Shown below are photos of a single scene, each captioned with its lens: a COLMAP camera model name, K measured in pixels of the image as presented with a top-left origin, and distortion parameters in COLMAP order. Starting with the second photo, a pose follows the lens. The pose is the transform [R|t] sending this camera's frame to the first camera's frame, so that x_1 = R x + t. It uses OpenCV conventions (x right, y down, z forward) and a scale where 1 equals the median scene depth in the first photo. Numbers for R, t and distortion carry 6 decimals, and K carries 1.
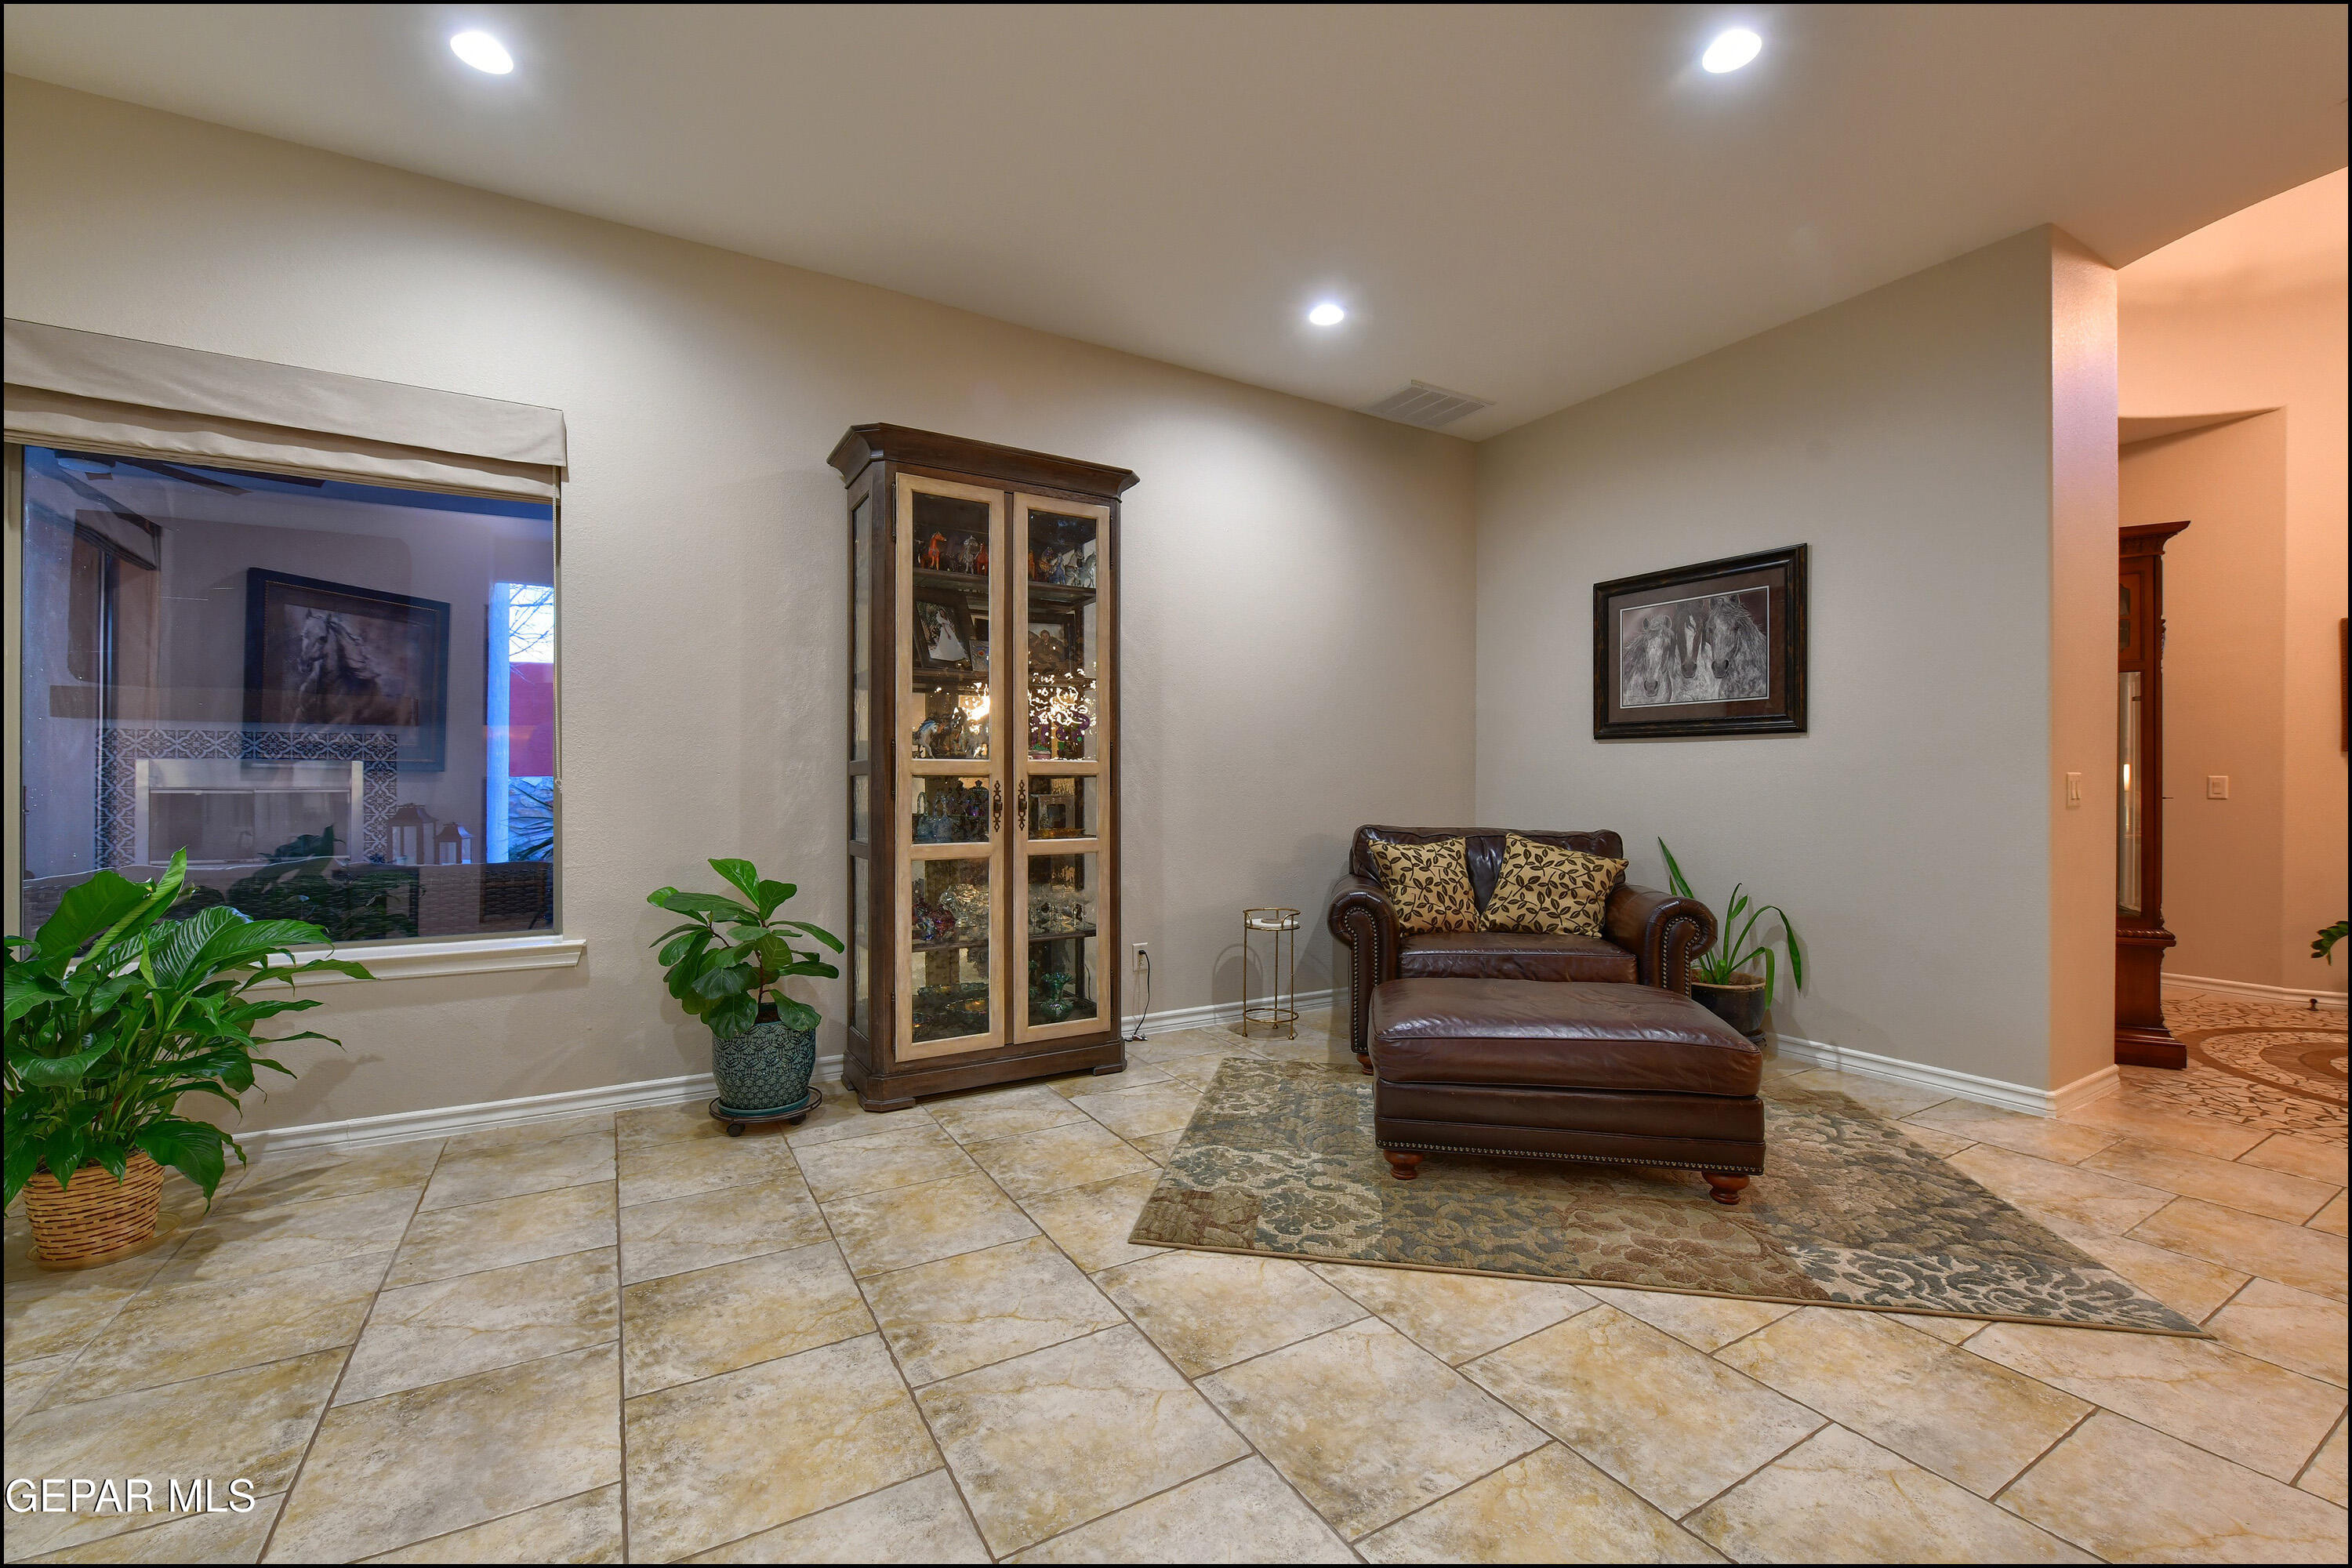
lens RADIAL K [[977.2, 0, 1180.6], [0, 977.2, 781.8], [0, 0, 1]] dist [-0.008095, -0.000737]
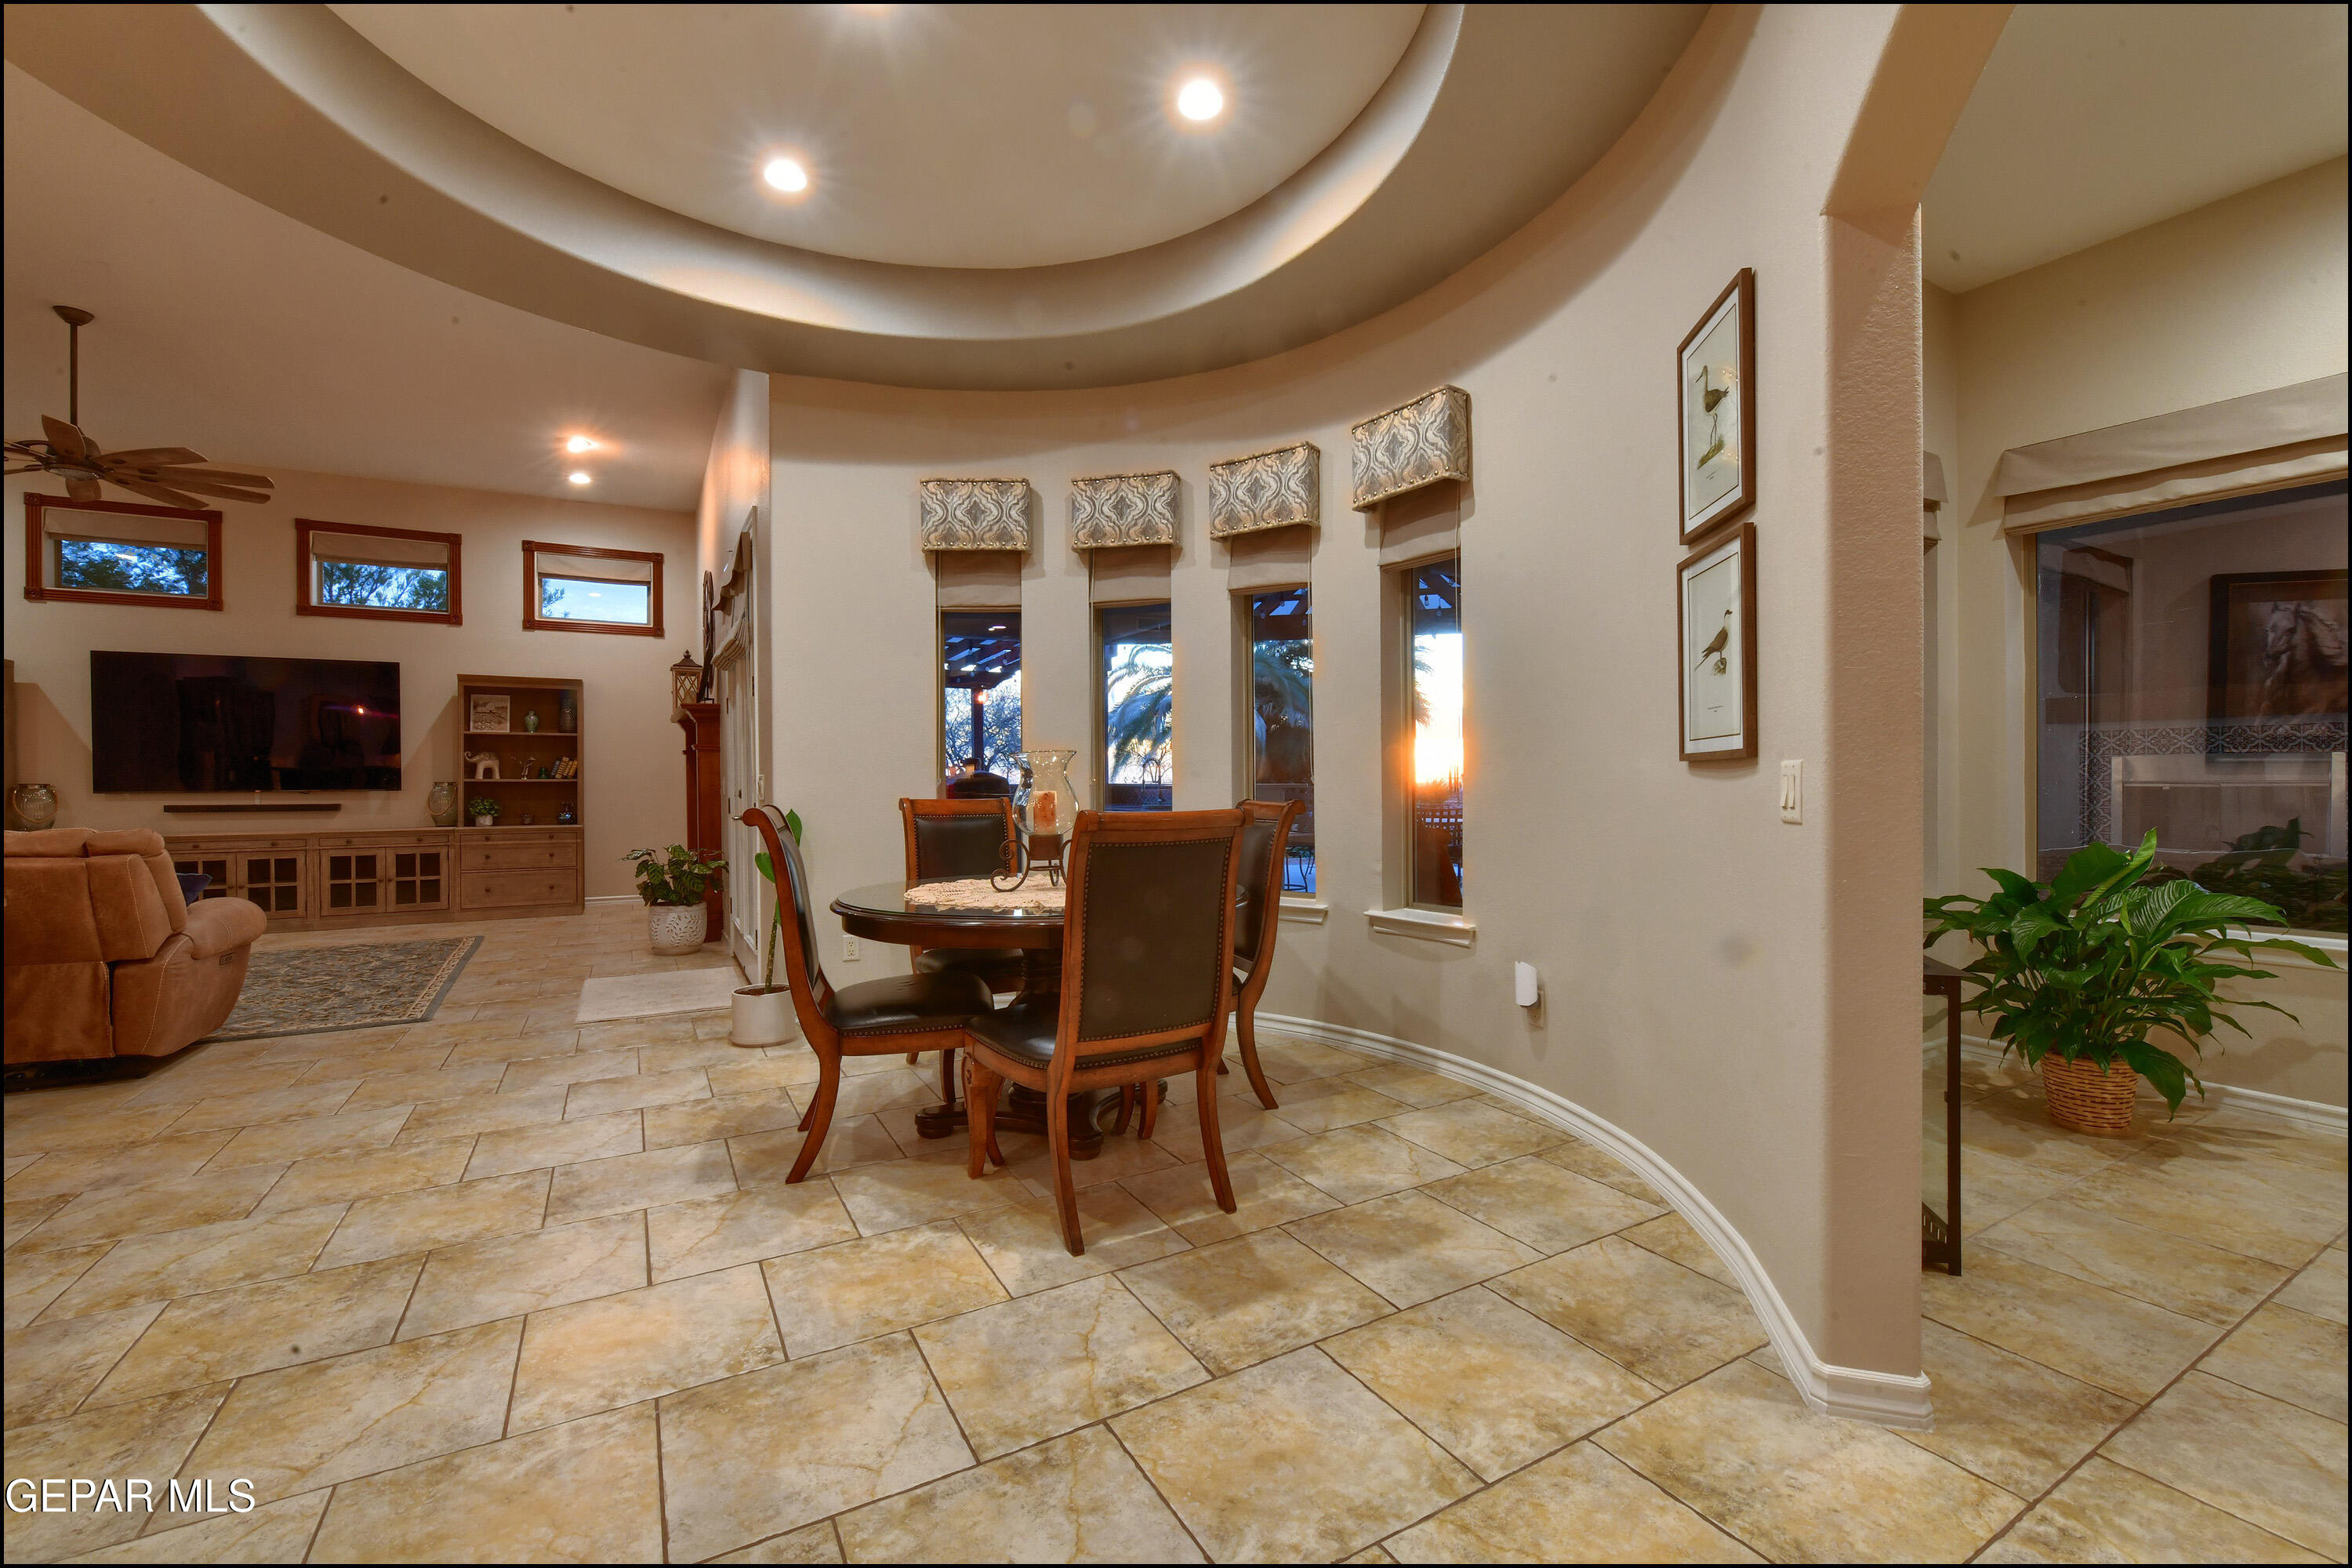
lens RADIAL K [[977.2, 0, 1184.9], [0, 977.2, 787.6], [0, 0, 1]] dist [-0.008095, -0.000737]
pose [[-0.013212, 0.006168, -0.999894, 0.157157], [0.006086, 0.999963, 0.006088, 0.000082], [0.999894, -0.006004, -0.013249, -0.156018]]
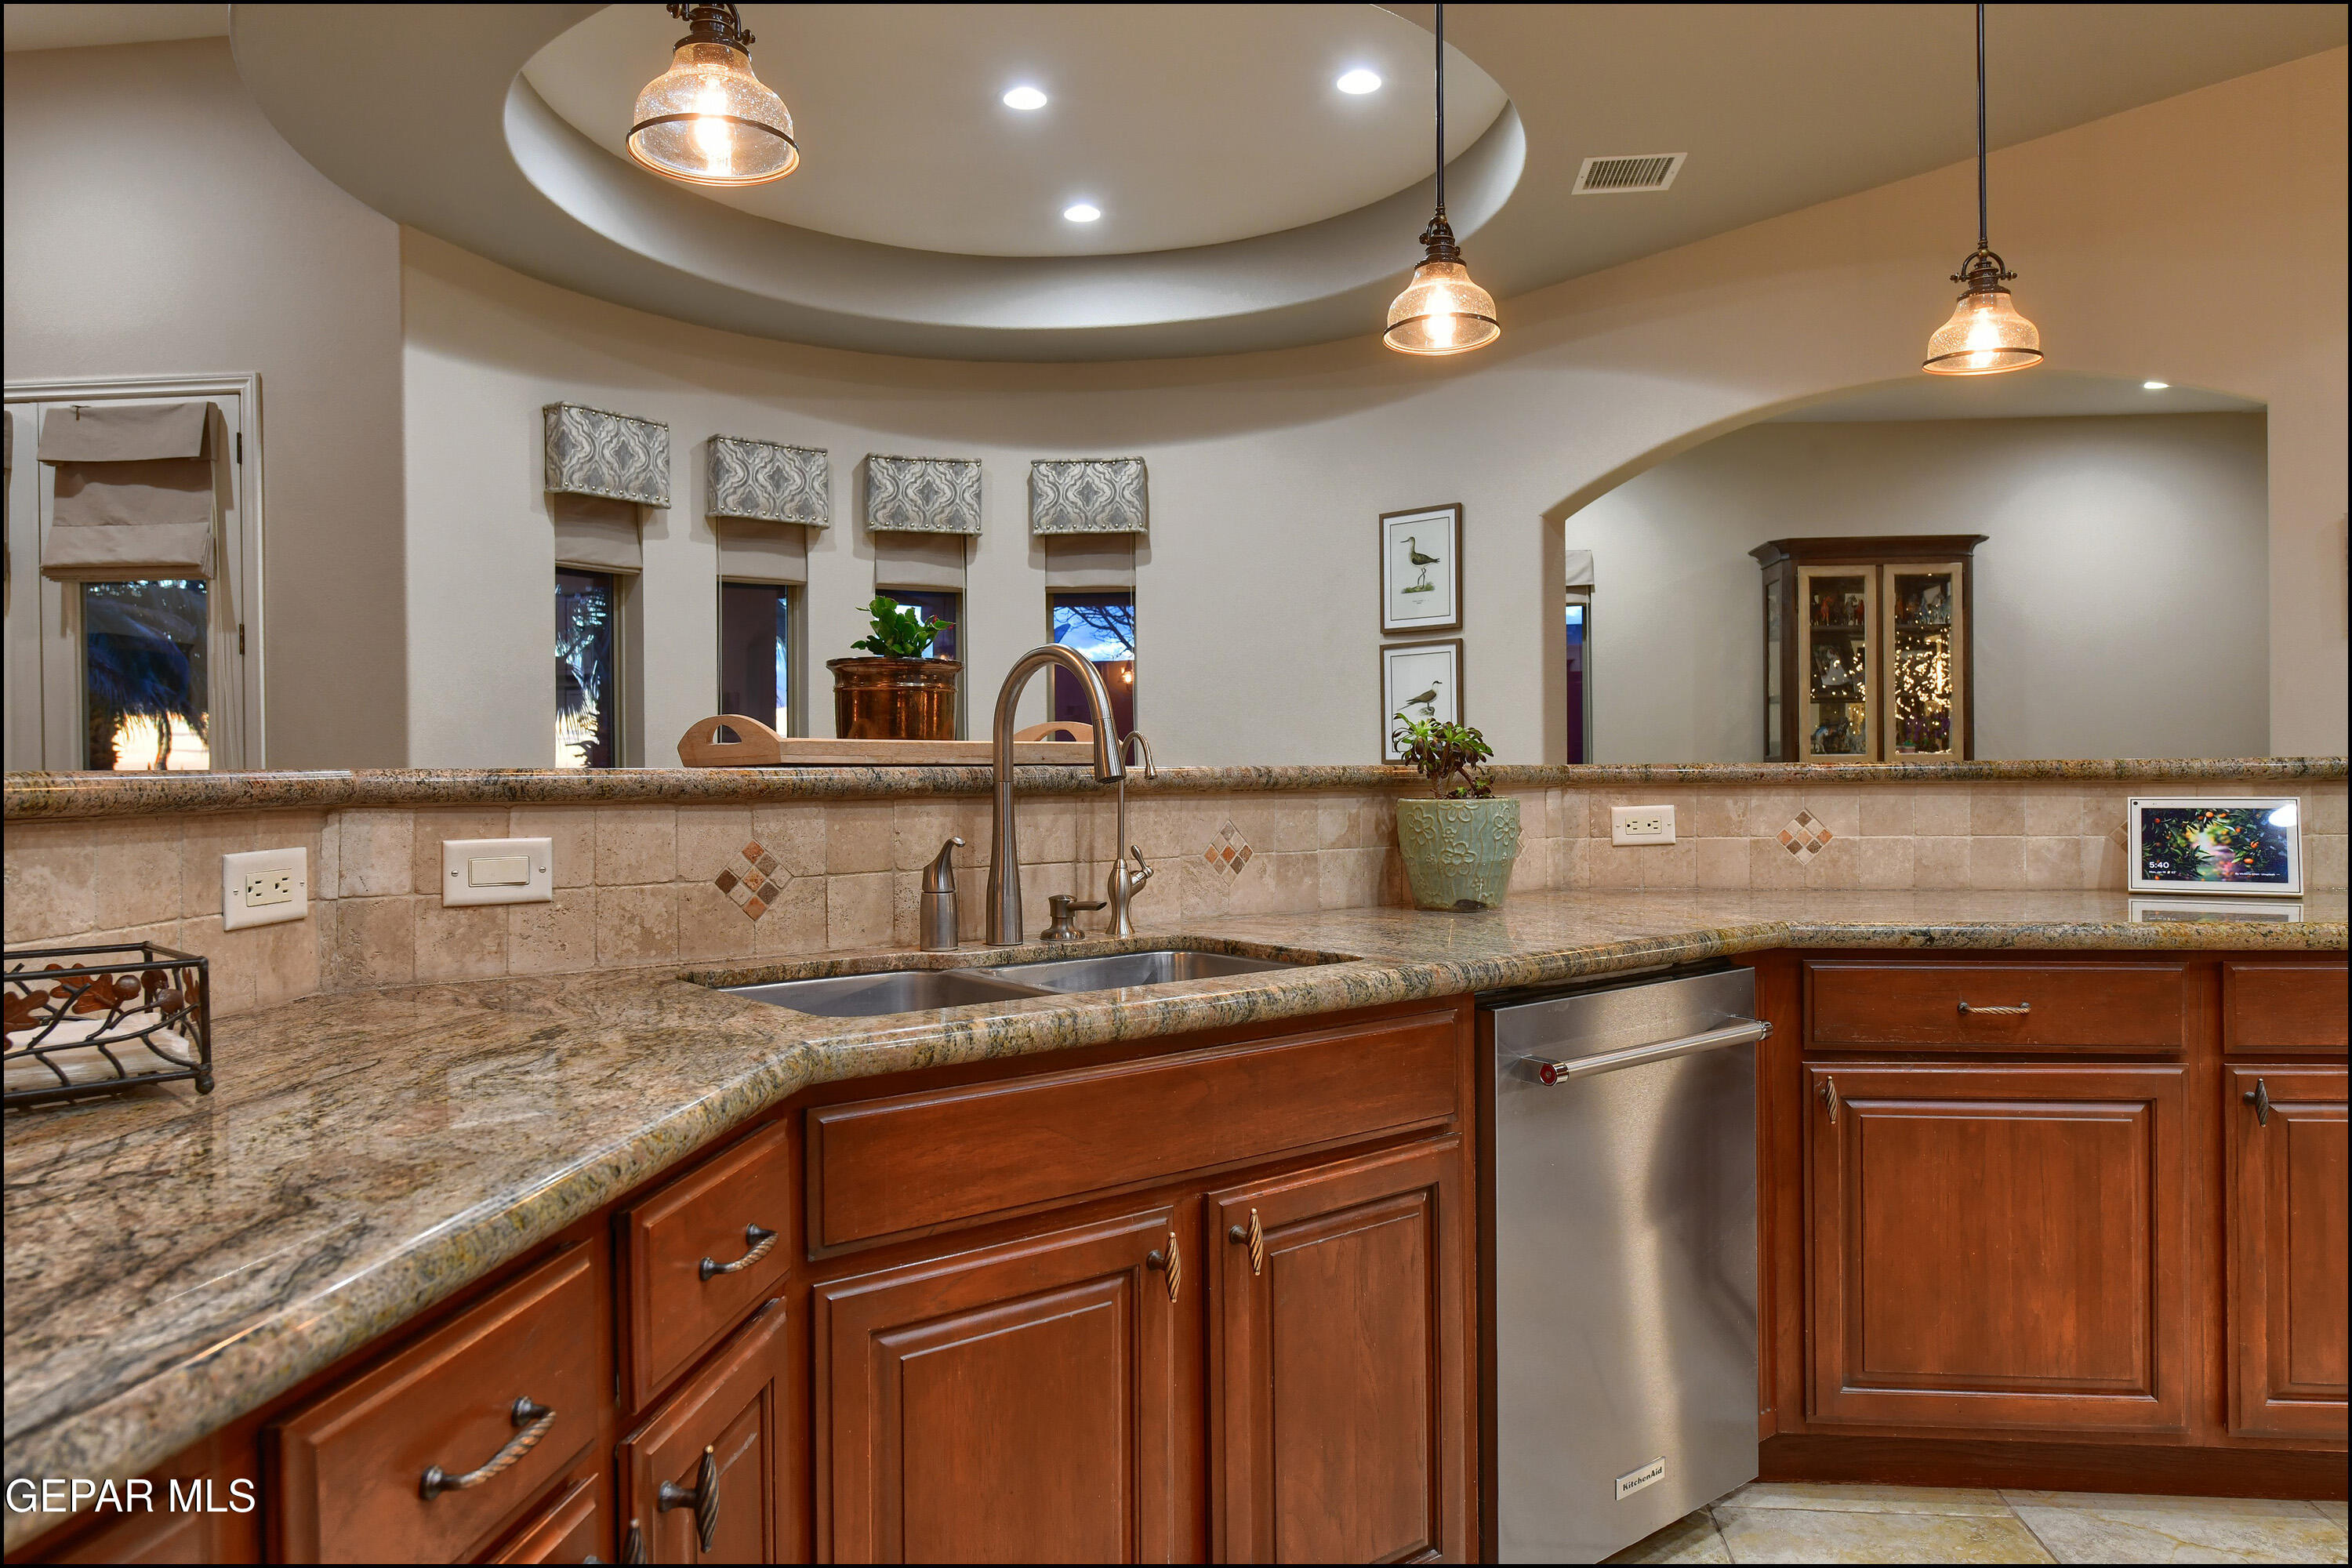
lens RADIAL K [[1564.7, 0, 1179.5], [0, 1564.7, 785.4], [0, 0, 1]] dist [-0.004879, -0.003118]
pose [[0.800316, -0.005106, -0.599556, 0.376839], [0.010053, 0.999937, 0.004903, 0.001804], [0.599494, -0.009951, 0.800318, -1.456825]]
